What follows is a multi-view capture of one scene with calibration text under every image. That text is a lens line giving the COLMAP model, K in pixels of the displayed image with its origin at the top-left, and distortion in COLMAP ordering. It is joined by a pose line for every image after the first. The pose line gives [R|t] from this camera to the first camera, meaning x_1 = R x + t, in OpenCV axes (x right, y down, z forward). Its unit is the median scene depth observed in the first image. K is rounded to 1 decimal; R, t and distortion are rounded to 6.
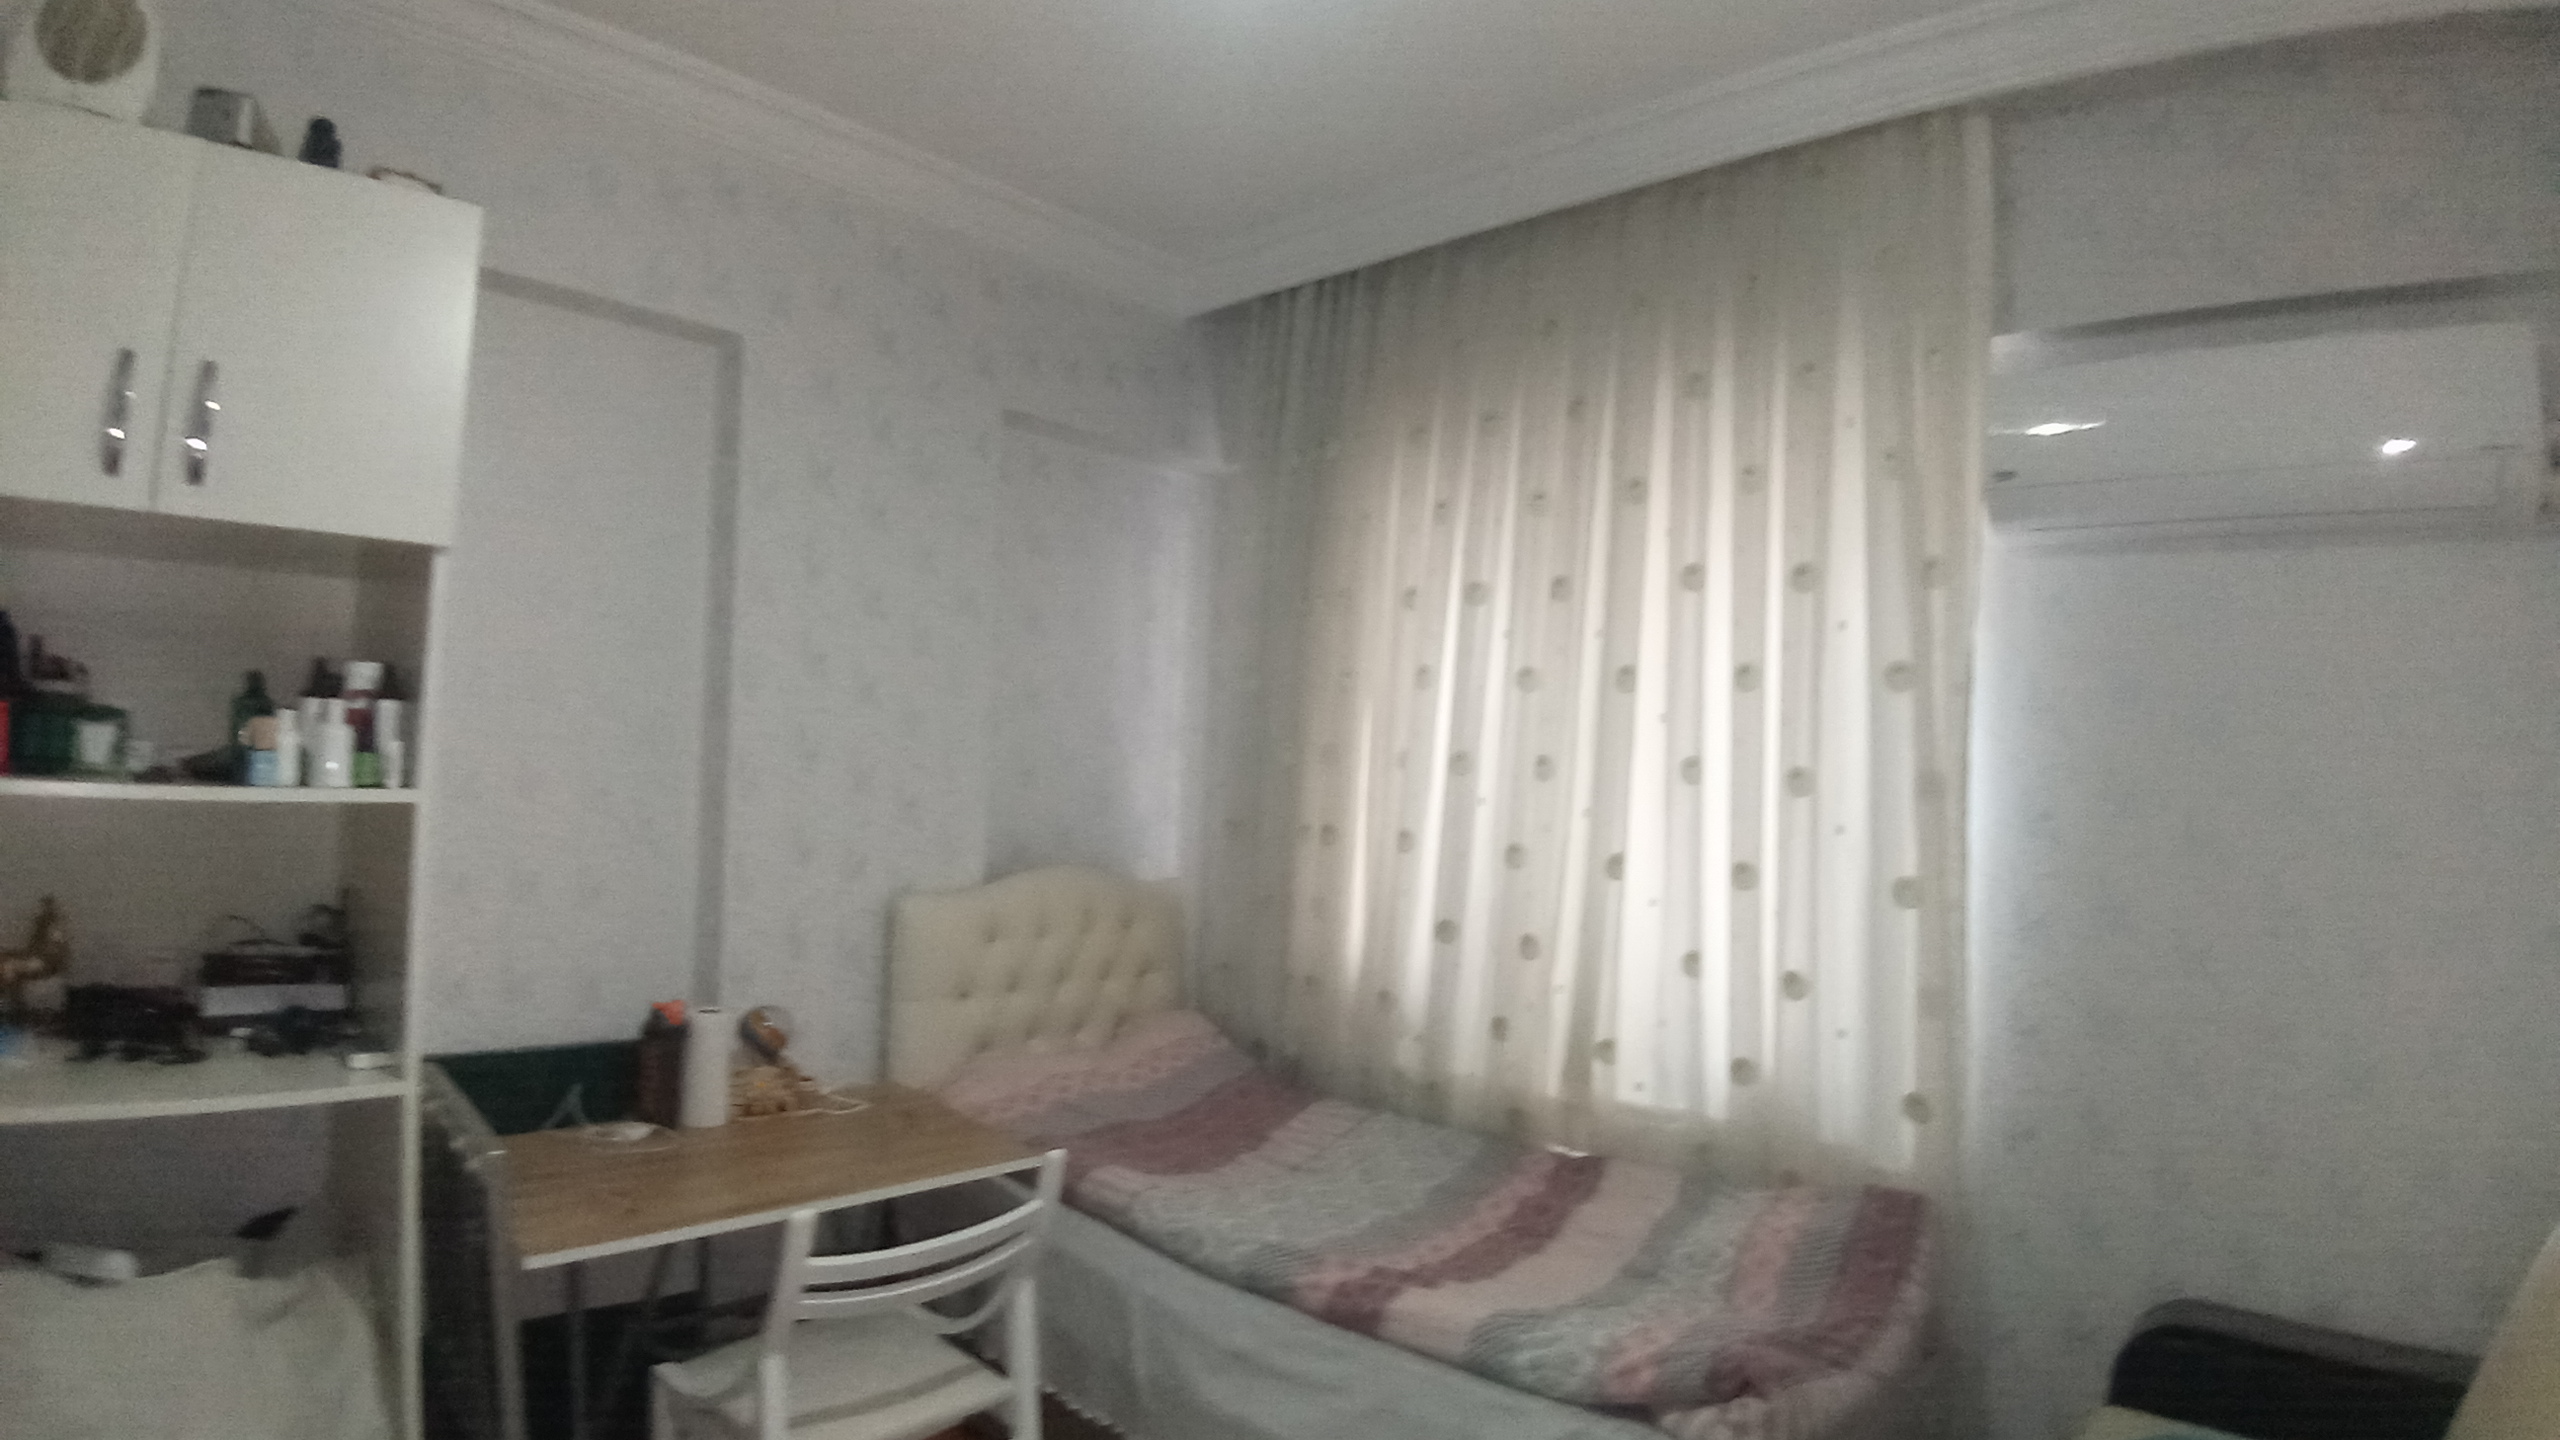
lens RADIAL K [[1293.1, 0, 1284.6], [0, 1293.1, 724.0], [0, 0, 1]] dist [0.002408, -0.083527]
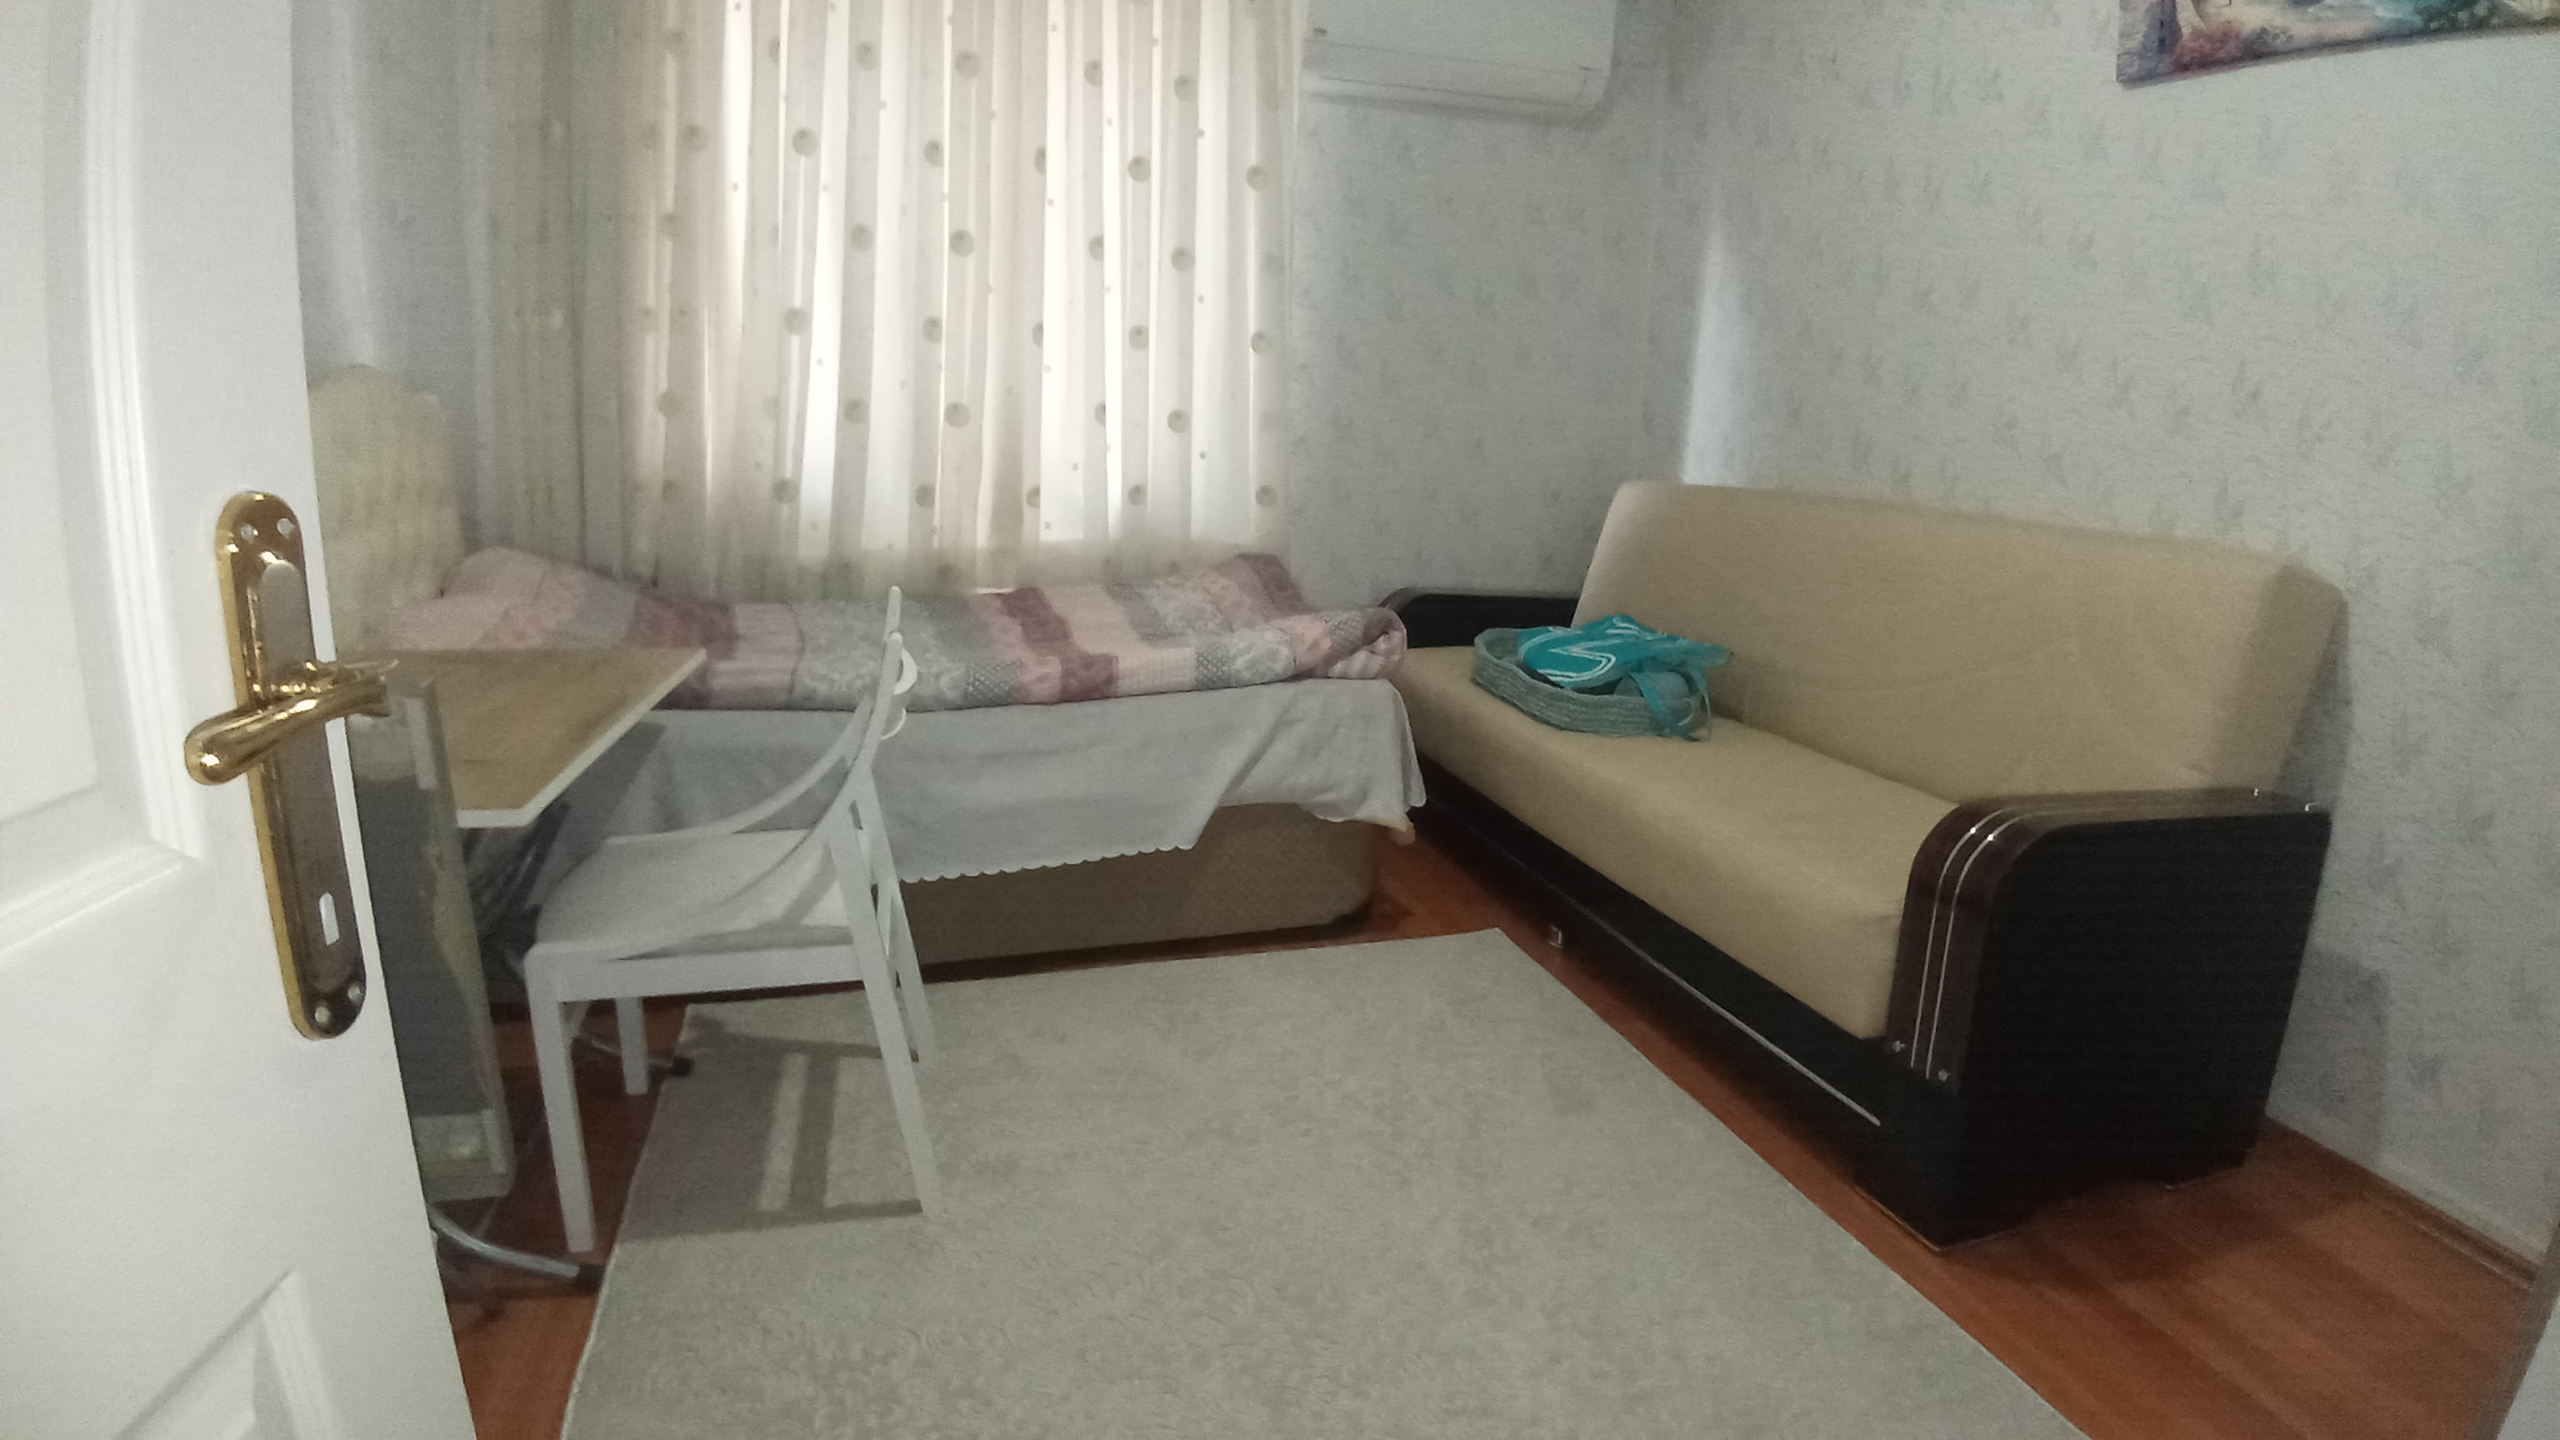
lens RADIAL K [[1293.9, 0, 1280.5], [0, 1293.9, 724.7], [0, 0, 1]] dist [-0.001299, -0.074650]
pose [[0.504093, -0.233896, 0.831374, -0.700168], [-0.018836, 0.959423, 0.281342, 0.120445], [-0.863444, -0.157482, 0.479233, 0.210929]]
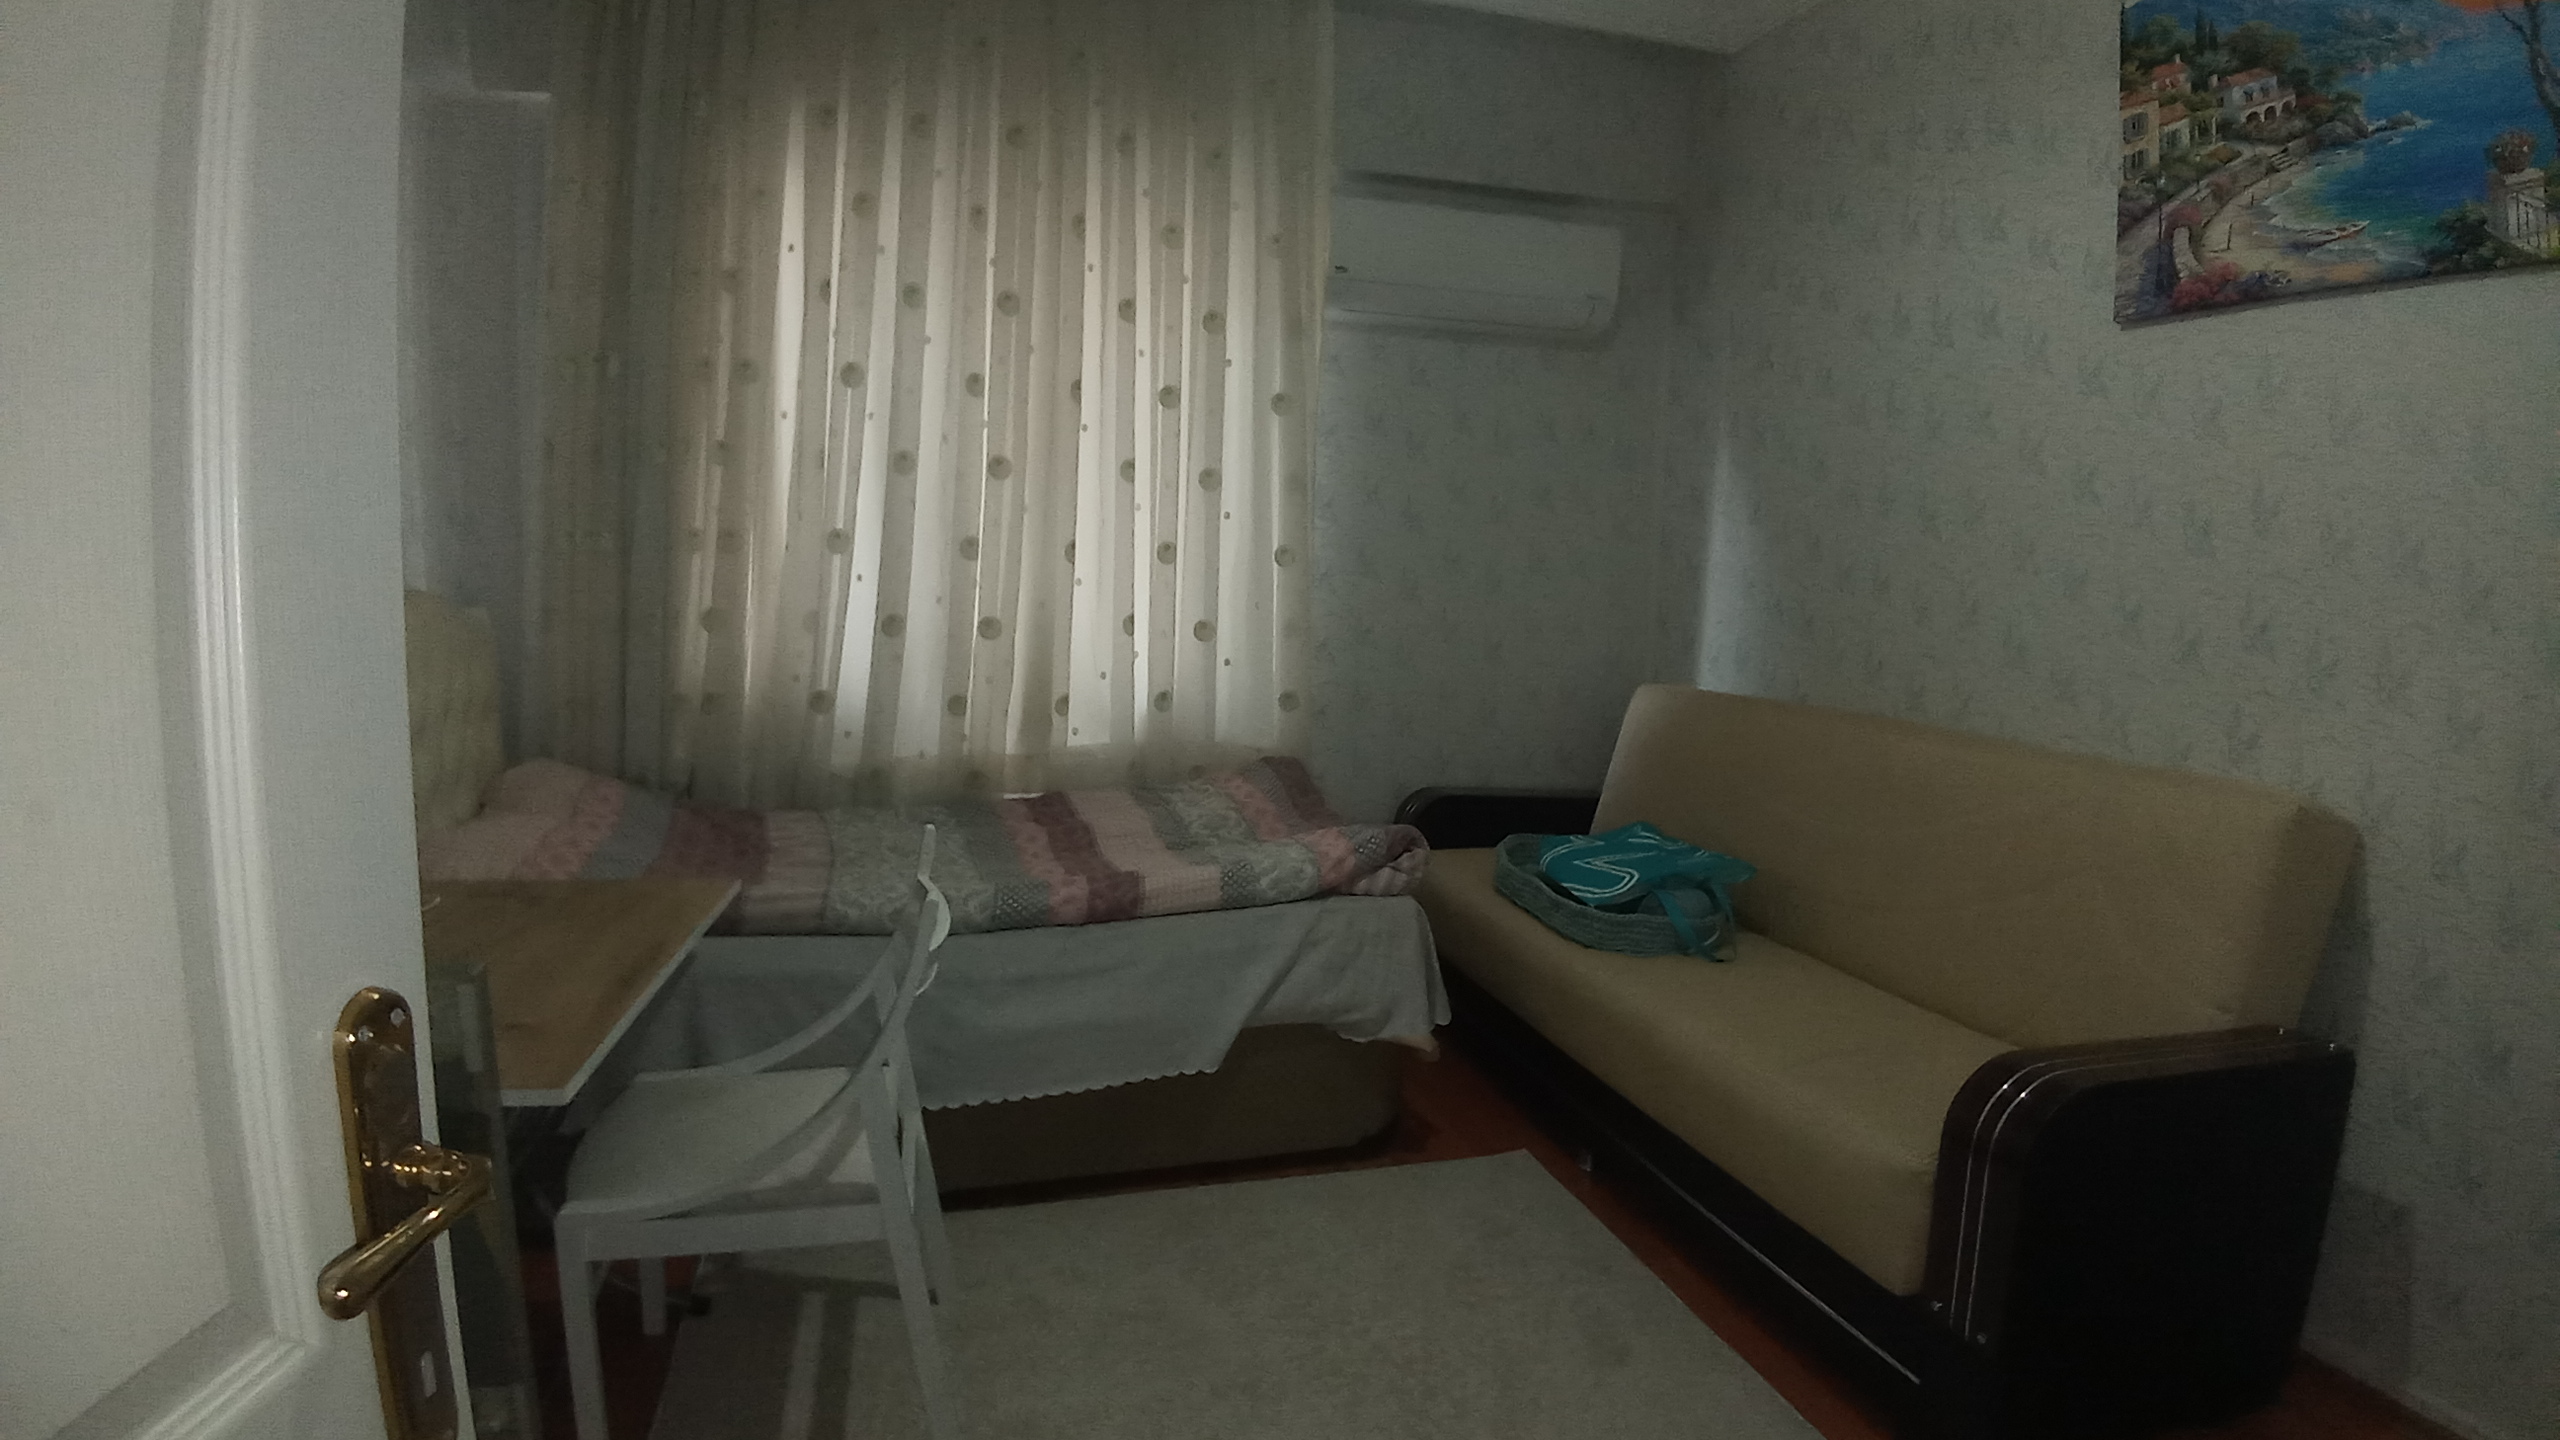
lens RADIAL K [[1293.9, 0, 1280.5], [0, 1293.9, 724.7], [0, 0, 1]] dist [-0.001299, -0.074650]
pose [[0.514895, -0.136121, 0.846377, -0.704140], [-0.017986, 0.985380, 0.169418, 0.063959], [-0.857065, -0.102456, 0.504919, 0.217611]]
